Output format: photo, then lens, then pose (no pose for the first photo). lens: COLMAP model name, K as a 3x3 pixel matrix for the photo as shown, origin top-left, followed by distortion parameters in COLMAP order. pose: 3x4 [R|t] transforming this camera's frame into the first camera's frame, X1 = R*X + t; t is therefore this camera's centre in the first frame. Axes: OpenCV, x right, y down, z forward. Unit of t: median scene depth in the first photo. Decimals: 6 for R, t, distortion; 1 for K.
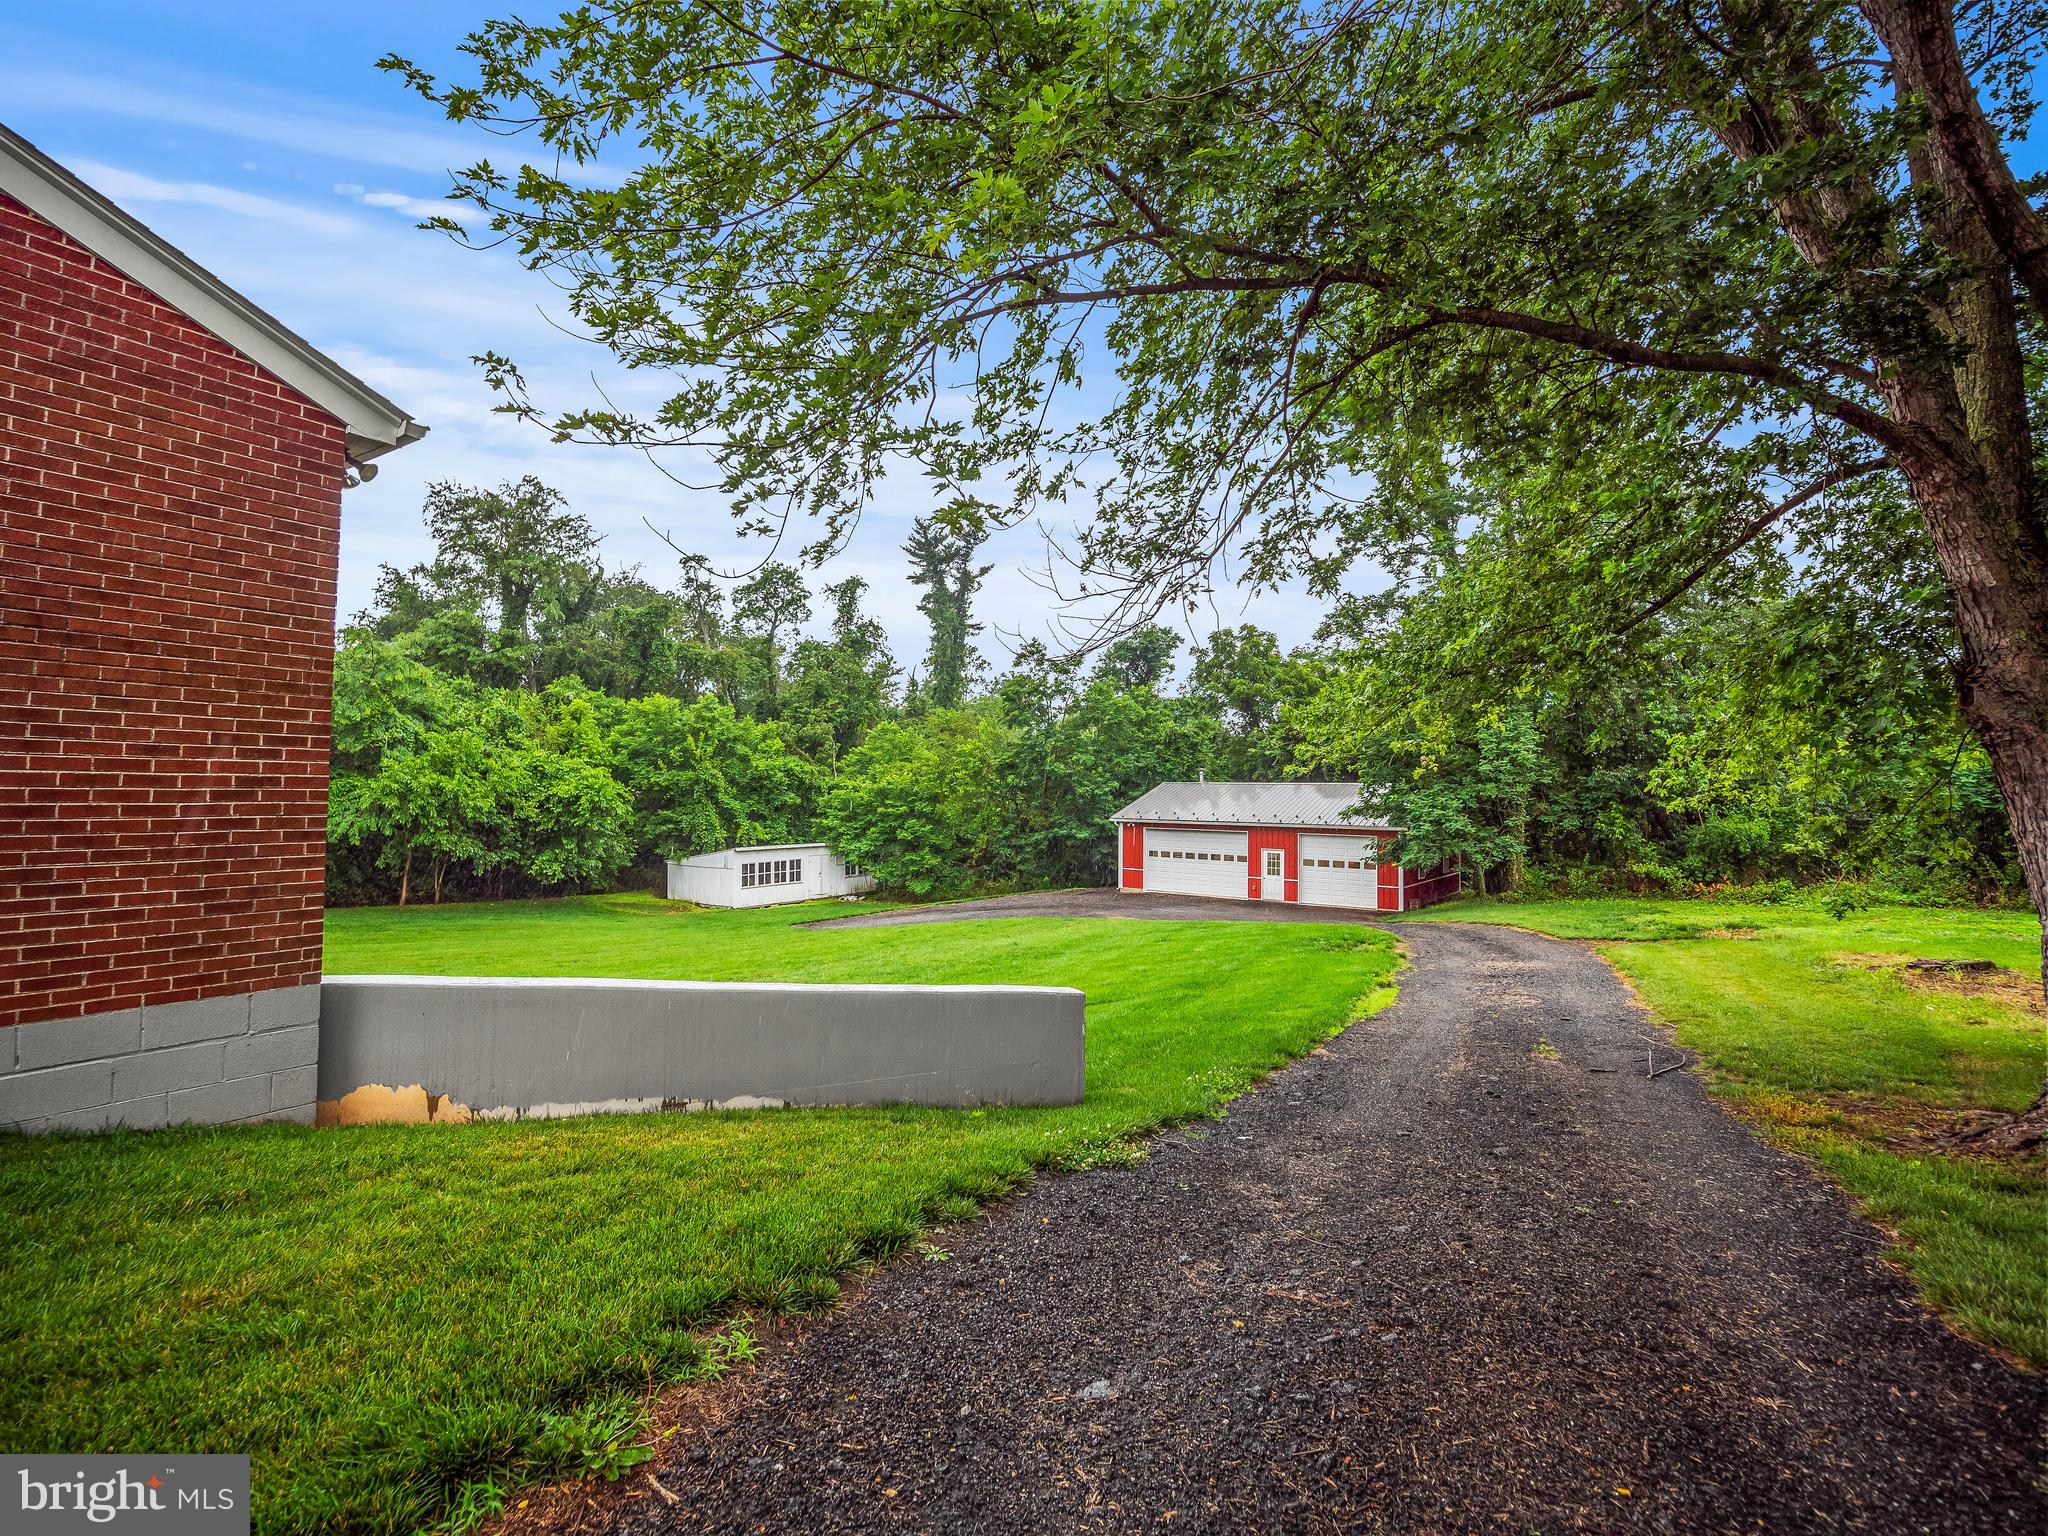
lens RADIAL K [[840.3, 0, 1024.0], [0, 840.3, 768.0], [0, 0, 1]] dist [-0.000389, -0.000039]
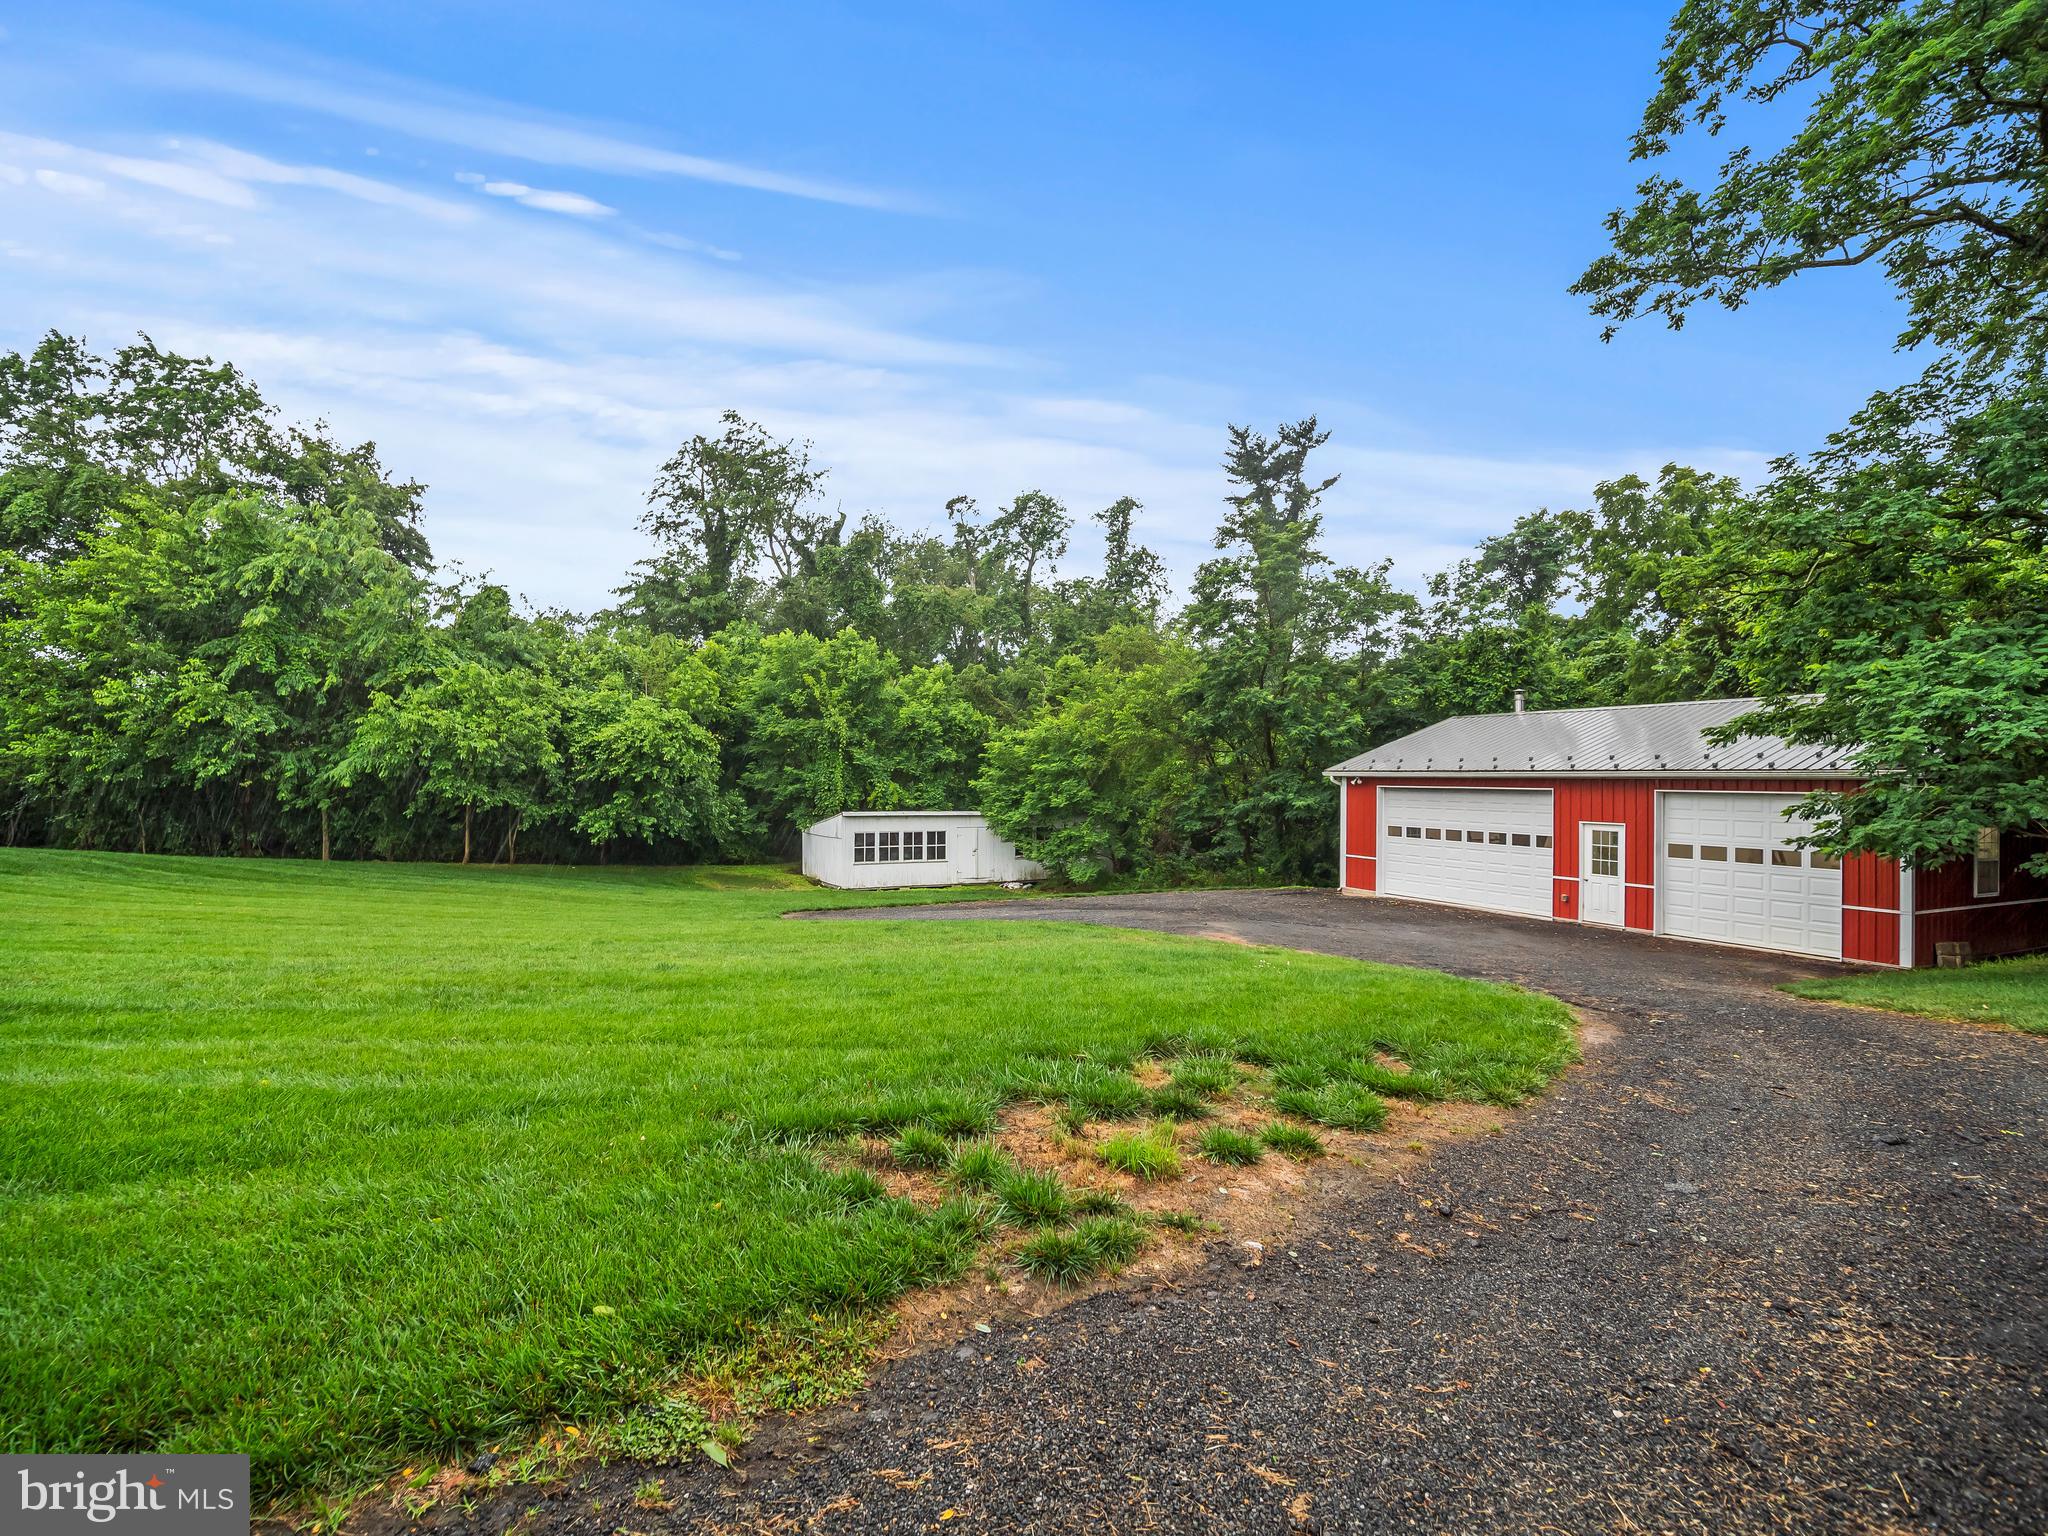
lens RADIAL K [[916.5, 0, 1024.0], [0, 916.5, 768.0], [0, 0, 1]] dist [-0.026660, -0.000562]
pose [[0.899308, -0.004096, -0.437297, 0.180130], [0.011153, 0.999846, 0.013570, 0.042734], [0.437174, -0.017081, 0.899215, 0.294636]]
